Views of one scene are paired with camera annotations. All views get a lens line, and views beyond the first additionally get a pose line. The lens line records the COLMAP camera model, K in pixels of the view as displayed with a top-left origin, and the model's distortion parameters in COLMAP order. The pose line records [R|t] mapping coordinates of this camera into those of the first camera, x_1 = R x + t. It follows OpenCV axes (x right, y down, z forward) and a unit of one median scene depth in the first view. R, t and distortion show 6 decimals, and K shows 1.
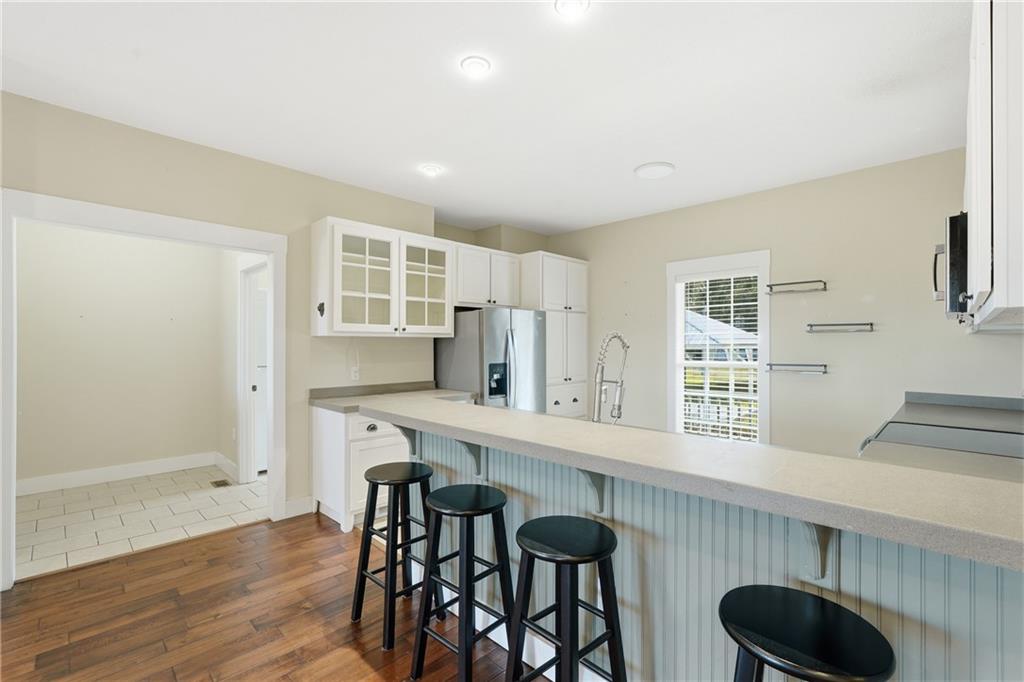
lens RADIAL K [[452.9, 0, 515.9], [0, 452.9, 341.6], [0, 0, 1]] dist [-0.019464, -0.000146]
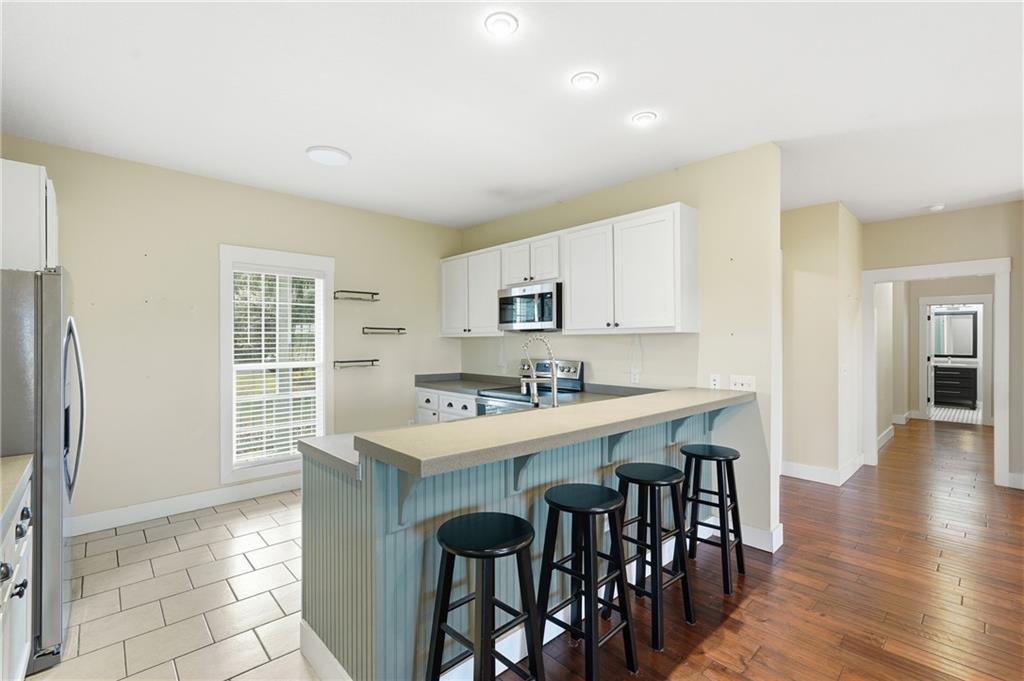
lens RADIAL K [[445.0, 0, 504.8], [0, 445.0, 338.4], [0, 0, 1]] dist [0.000708, 0.000041]
pose [[0.048246, 0.005348, 0.998821, -0.536431], [-0.007918, 0.999956, -0.004972, -0.003809], [-0.998804, -0.007668, 0.048286, 0.520615]]
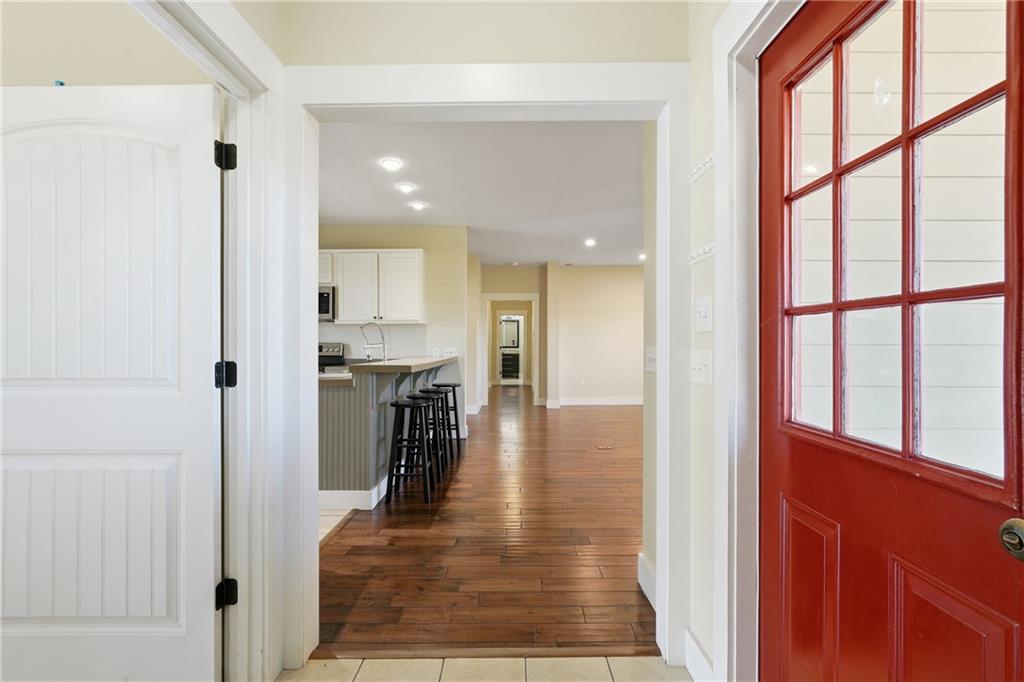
lens RADIAL K [[452.9, 0, 515.9], [0, 452.9, 341.6], [0, 0, 1]] dist [-0.019464, -0.000146]
pose [[-0.703225, -0.000864, 0.710966, -0.924497], [-0.007674, 0.999950, -0.006375, 0.041004], [-0.710926, -0.009939, -0.703197, 1.017729]]
